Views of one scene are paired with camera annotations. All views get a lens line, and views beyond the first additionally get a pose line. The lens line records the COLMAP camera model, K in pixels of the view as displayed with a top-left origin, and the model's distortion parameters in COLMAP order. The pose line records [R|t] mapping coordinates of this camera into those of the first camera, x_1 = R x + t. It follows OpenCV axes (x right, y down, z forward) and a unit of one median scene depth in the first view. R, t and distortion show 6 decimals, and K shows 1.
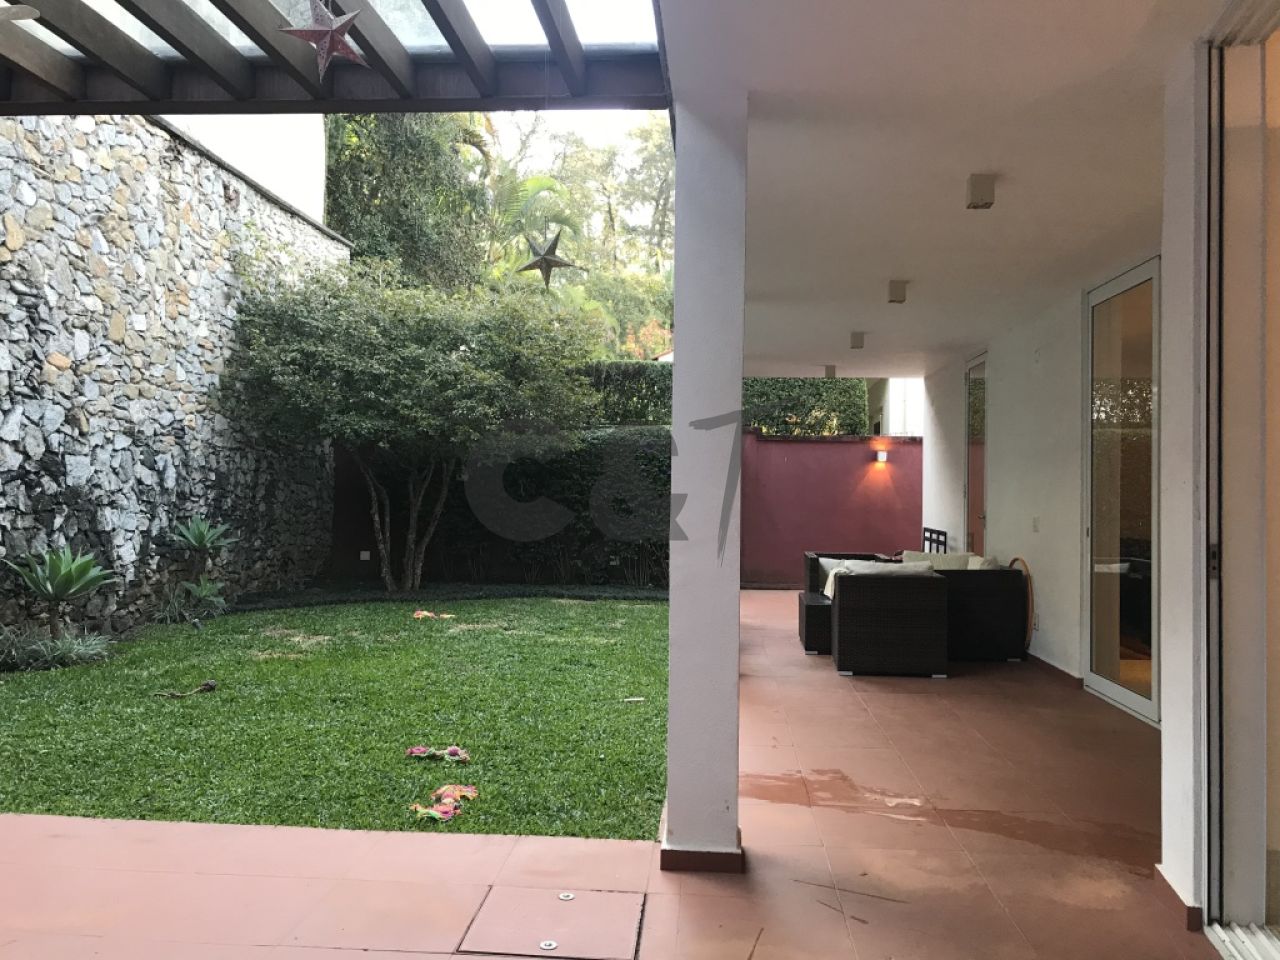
lens RADIAL K [[1063.9, 0, 640.3], [0, 1063.9, 481.4], [0, 0, 1]] dist [0.005290, 0.009377]
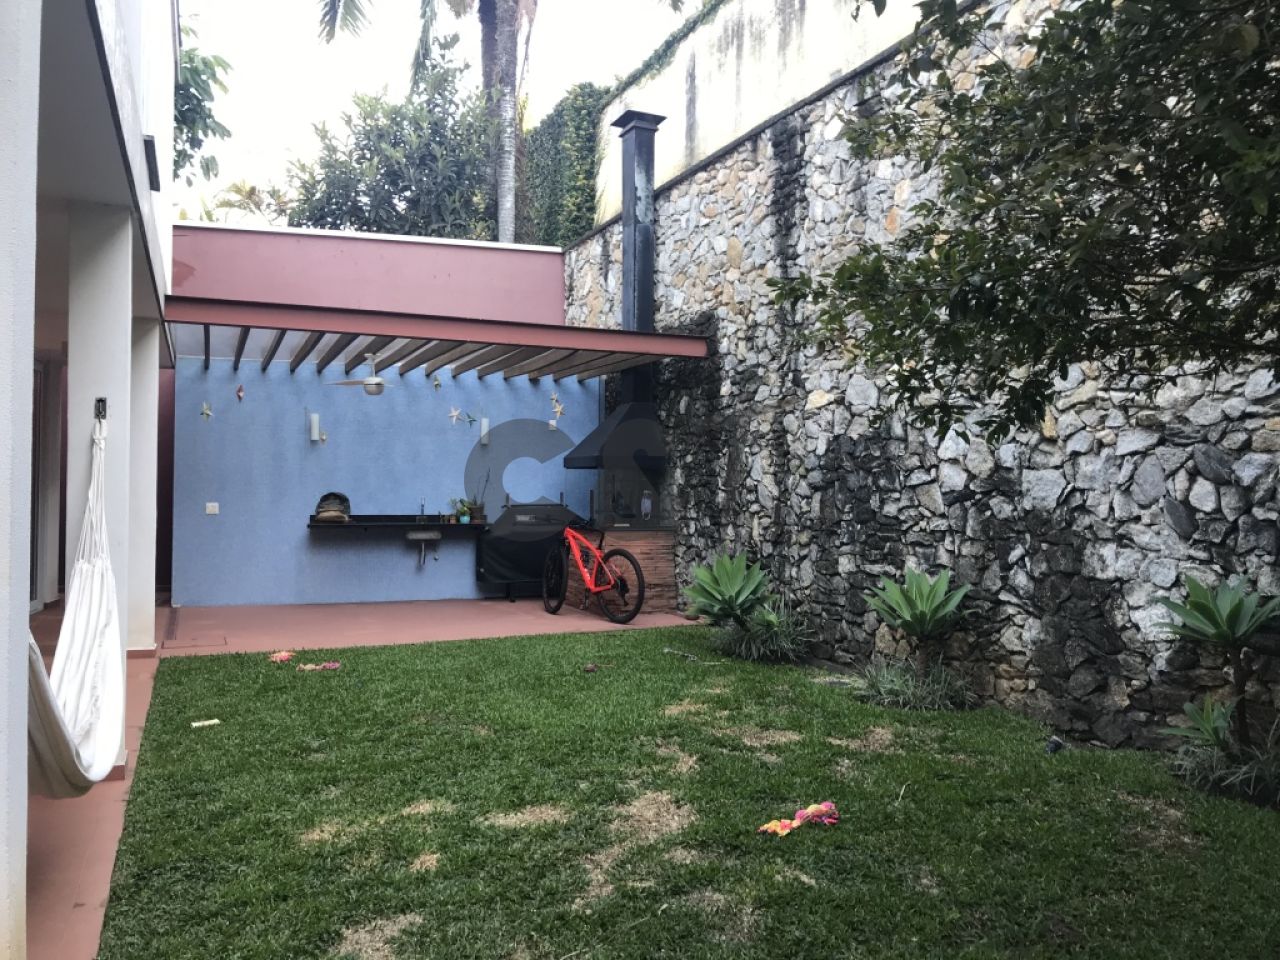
lens RADIAL K [[1063.9, 0, 640.4], [0, 1063.9, 482.6], [0, 0, 1]] dist [0.005290, 0.009377]
pose [[-0.892285, -0.025102, -0.450774, 0.059305], [-0.018555, 0.999648, -0.018937, 0.004389], [0.451091, -0.008533, -0.892437, 1.469361]]
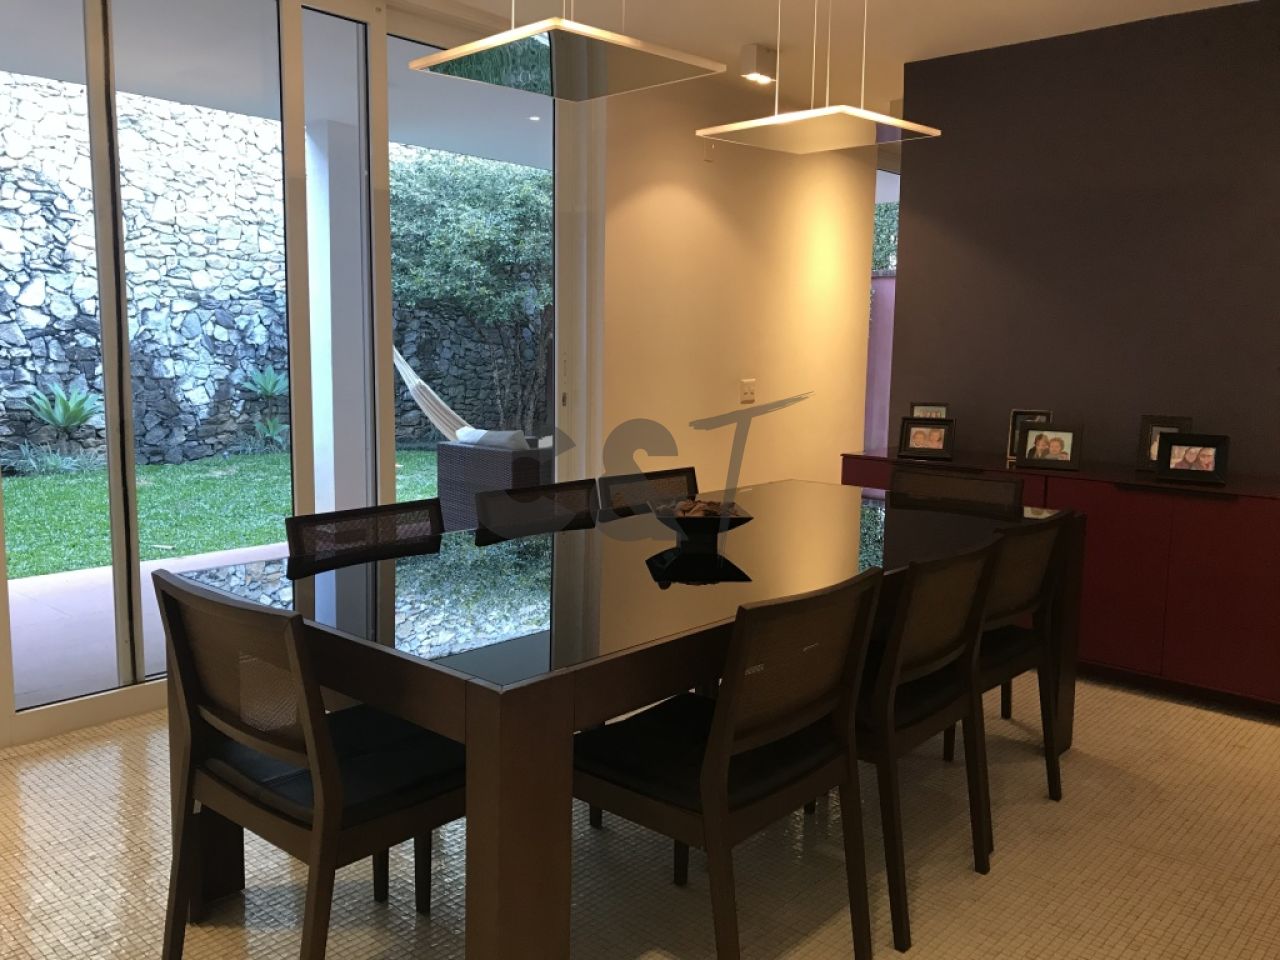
lens RADIAL K [[1063.9, 0, 643.0], [0, 1063.9, 482.5], [0, 0, 1]] dist [0.005290, 0.009377]
pose [[0.802066, 0.075085, -0.592496, 0.706356], [0.001108, 0.991877, 0.127198, 0.009994], [0.597234, -0.102677, 0.795468, 0.323840]]
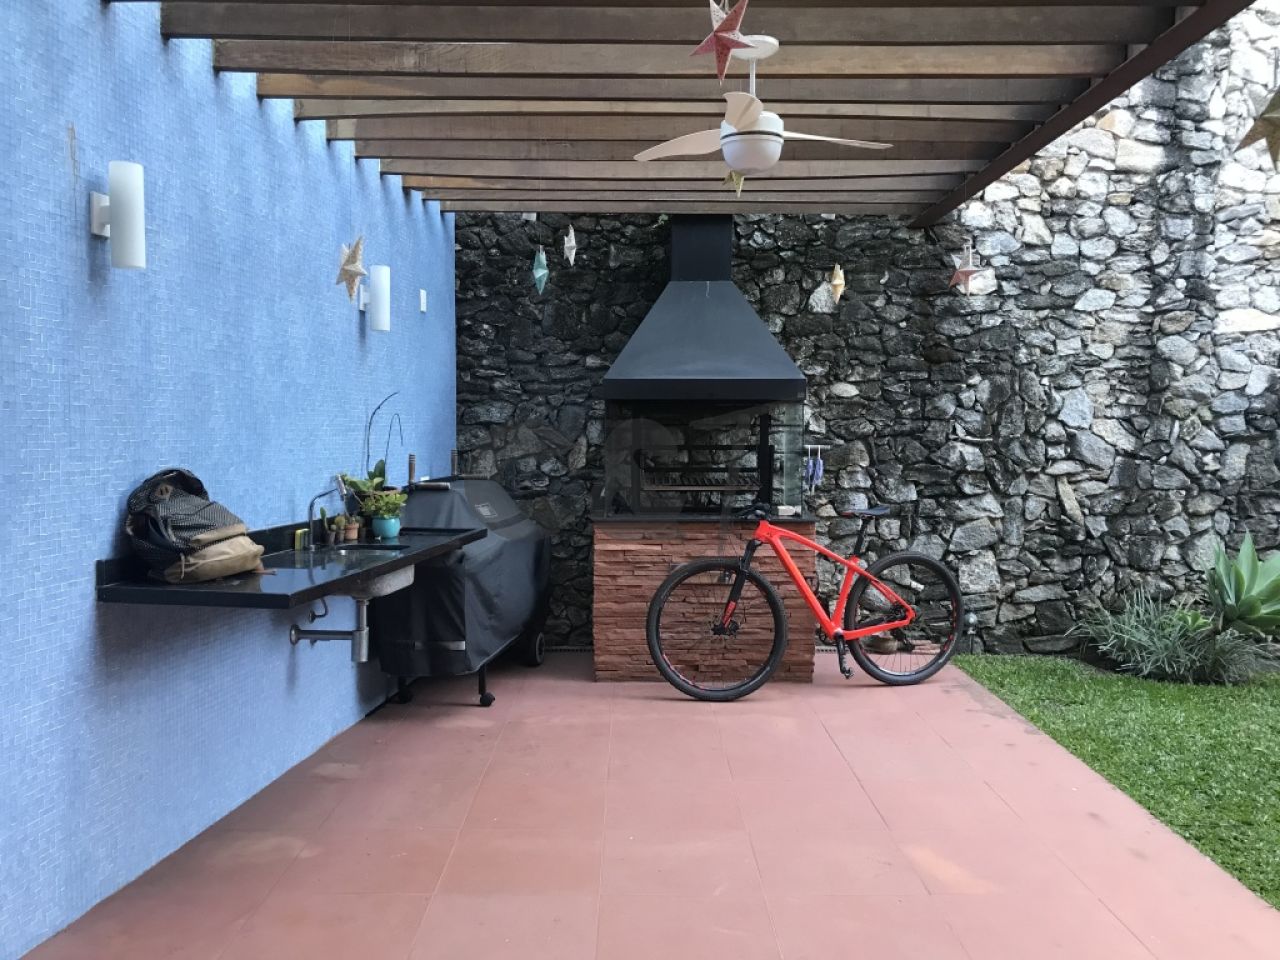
lens RADIAL K [[1063.9, 0, 640.8], [0, 1063.9, 482.0], [0, 0, 1]] dist [0.005290, 0.009377]
pose [[0.095705, 0.023233, -0.995139, 0.173764], [0.005794, 0.999698, 0.023897, -0.001958], [0.995393, -0.008053, 0.095541, 0.205026]]
